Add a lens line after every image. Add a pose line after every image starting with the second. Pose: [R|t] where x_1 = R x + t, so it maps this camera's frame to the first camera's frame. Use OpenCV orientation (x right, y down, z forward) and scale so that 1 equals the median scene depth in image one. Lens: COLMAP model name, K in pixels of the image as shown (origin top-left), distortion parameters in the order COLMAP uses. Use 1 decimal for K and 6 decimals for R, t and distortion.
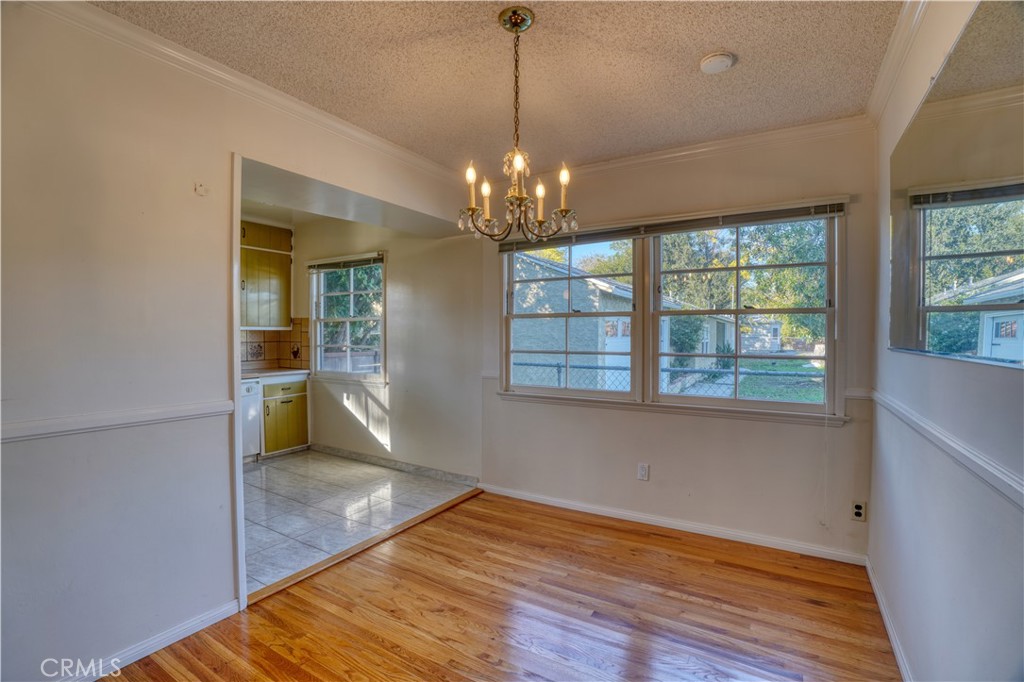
lens RADIAL K [[467.6, 0, 507.8], [0, 467.6, 341.9], [0, 0, 1]] dist [-0.076428, 0.021302]
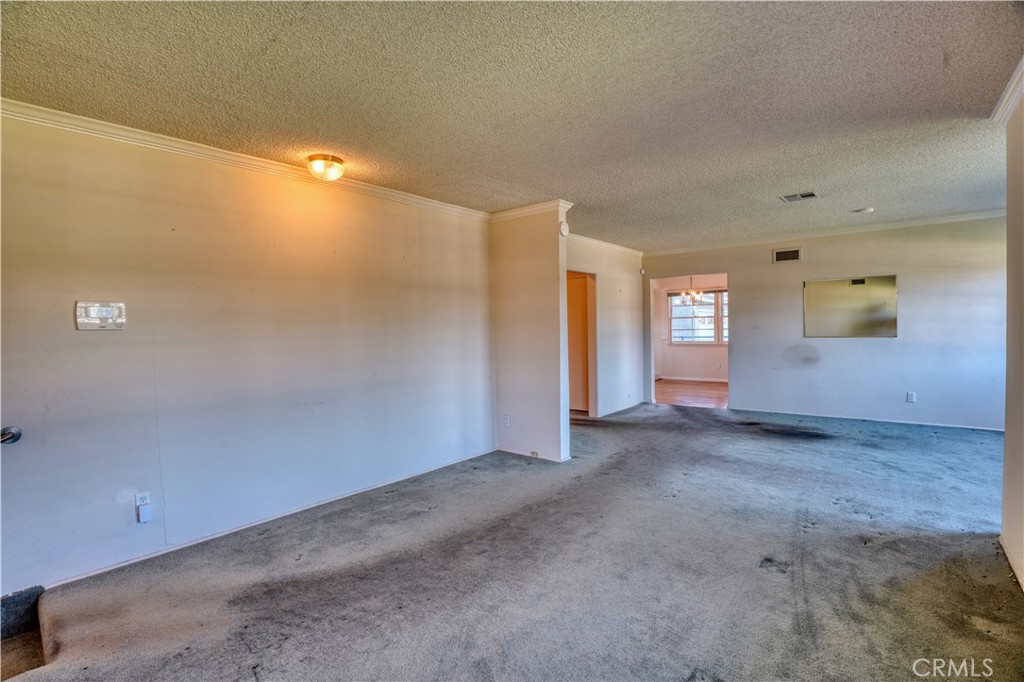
lens RADIAL K [[467.6, 0, 507.8], [0, 467.6, 341.9], [0, 0, 1]] dist [-0.076428, 0.021302]
pose [[0.986694, -0.017759, -0.161616, -0.442767], [0.020594, 0.999662, 0.015882, 0.022115], [0.161279, -0.018999, 0.986726, -1.672040]]
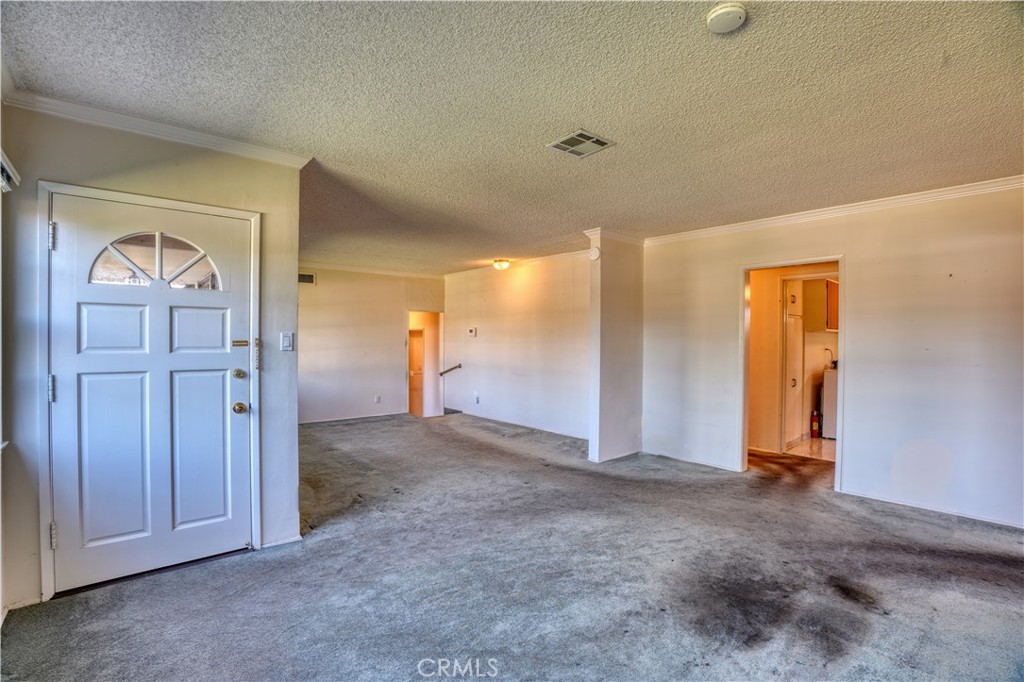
lens RADIAL K [[467.6, 0, 507.8], [0, 467.6, 341.9], [0, 0, 1]] dist [-0.076428, 0.021302]
pose [[-0.319846, 0.004089, -0.947461, 0.608201], [-0.021023, 0.999714, 0.011411, 0.001625], [0.947236, 0.023568, -0.319669, -0.538218]]
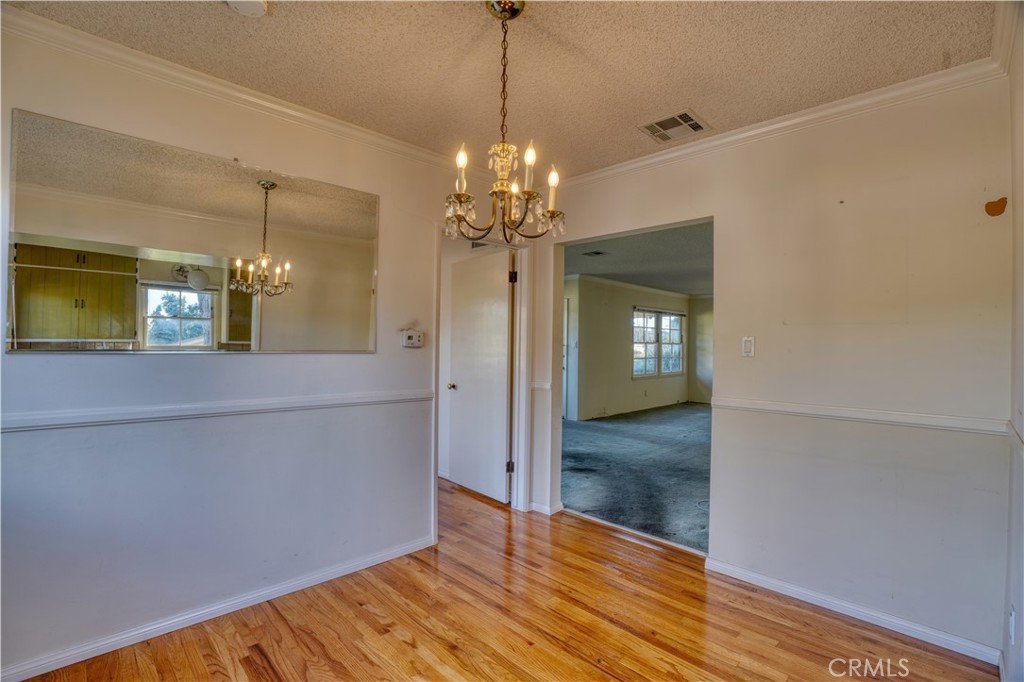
lens RADIAL K [[467.6, 0, 507.8], [0, 467.6, 341.9], [0, 0, 1]] dist [-0.076428, 0.021302]
pose [[-0.968708, -0.010601, 0.247976, -0.082156], [-0.008688, 0.999923, 0.008809, -0.008647], [-0.248051, 0.006379, -0.968726, 0.714465]]
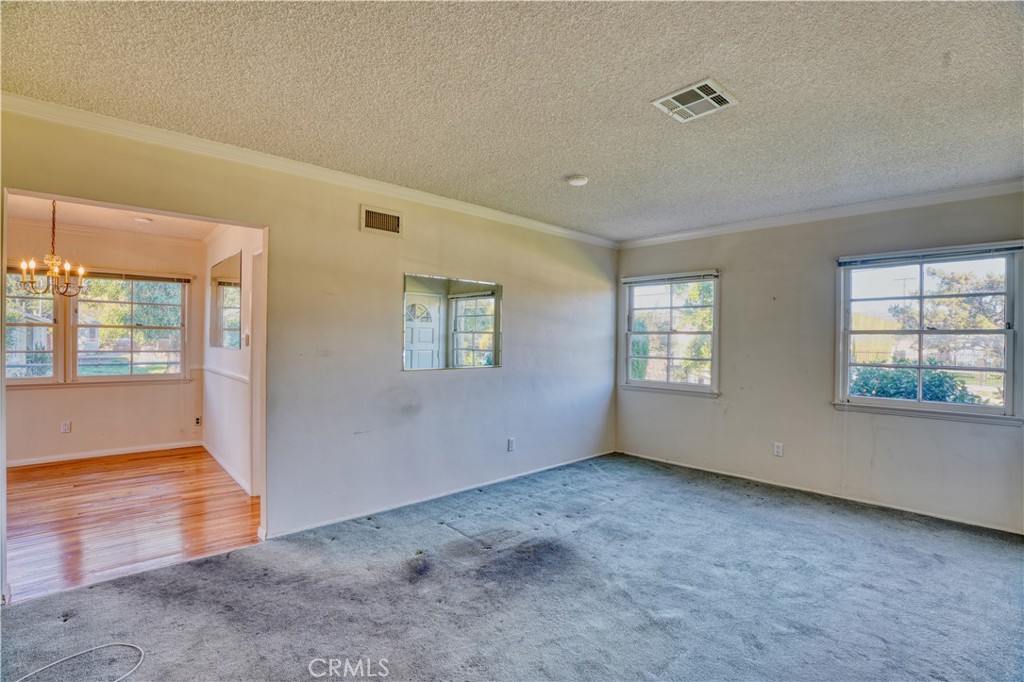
lens RADIAL K [[471.4, 0, 505.7], [0, 471.4, 341.5], [0, 0, 1]] dist [-0.066402, 0.021994]
pose [[0.286249, -0.001039, 0.958155, -0.509414], [0.004653, 0.999989, -0.000306, -0.000339], [-0.958144, 0.004545, 0.286251, -0.593972]]
